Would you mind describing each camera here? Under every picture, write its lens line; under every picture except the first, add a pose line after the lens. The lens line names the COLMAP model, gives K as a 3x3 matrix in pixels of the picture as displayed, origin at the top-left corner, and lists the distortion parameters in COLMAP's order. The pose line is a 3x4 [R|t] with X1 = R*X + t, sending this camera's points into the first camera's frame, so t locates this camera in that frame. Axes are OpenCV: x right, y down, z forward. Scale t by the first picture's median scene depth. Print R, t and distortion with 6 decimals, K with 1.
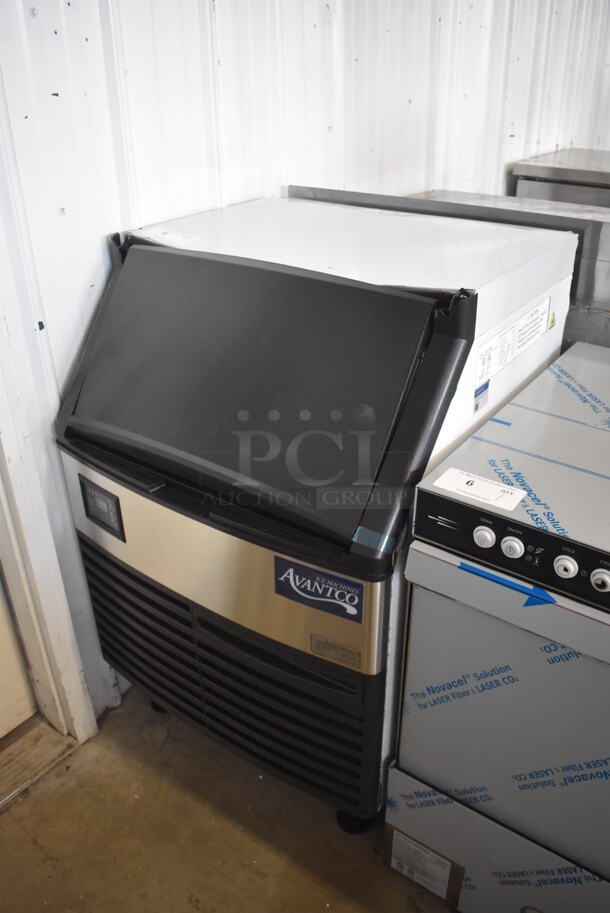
lens RADIAL K [[701.4, 0, 307.3], [0, 701.4, 427.5], [0, 0, 1]] dist [-0.090311, 0.008298]
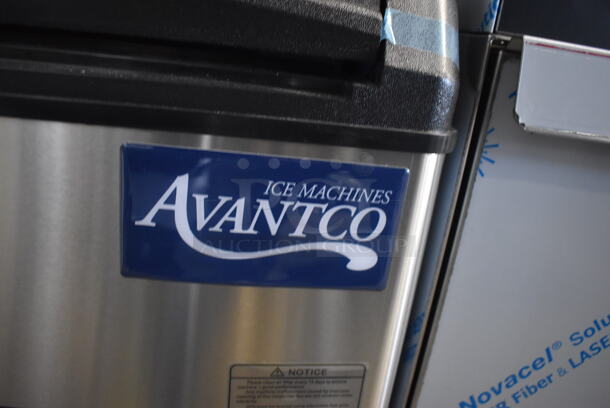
lens RADIAL K [[458.0, 0, 305.0], [0, 458.0, 204.0], [0, 0, 1]] dist [-0.079320, 0.001184]
pose [[0.805859, -0.084085, 0.586107, -0.103470], [0.144238, 0.987924, -0.056588, 0.233505], [-0.574271, 0.130141, 0.808255, 0.782132]]
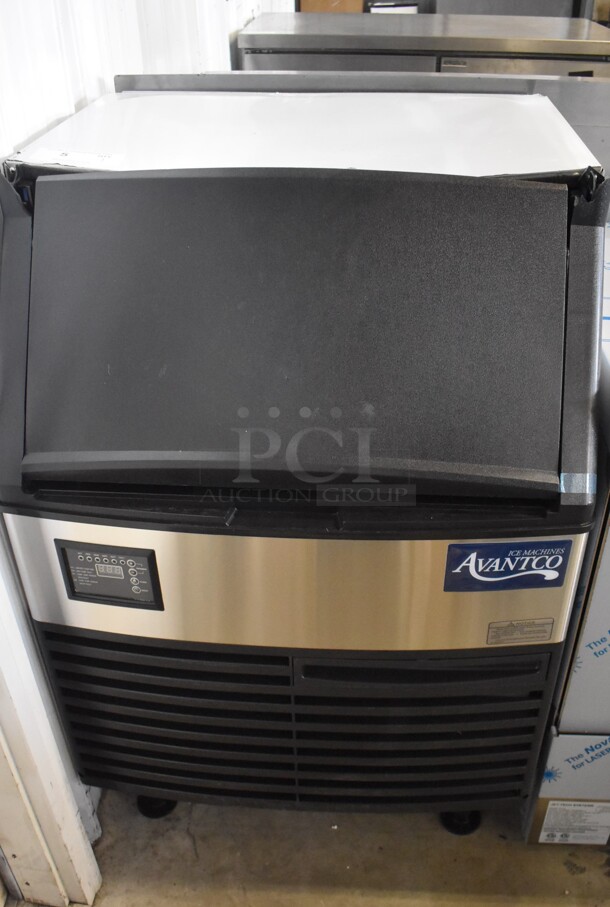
lens RADIAL K [[822.7, 0, 305.0], [0, 822.7, 453.5], [0, 0, 1]] dist [-0.084427, -0.004643]
pose [[0.855945, -0.280715, 0.434232, -0.548827], [0.236066, 0.959321, 0.154841, -0.092864], [-0.460034, -0.030028, 0.887394, 0.268646]]
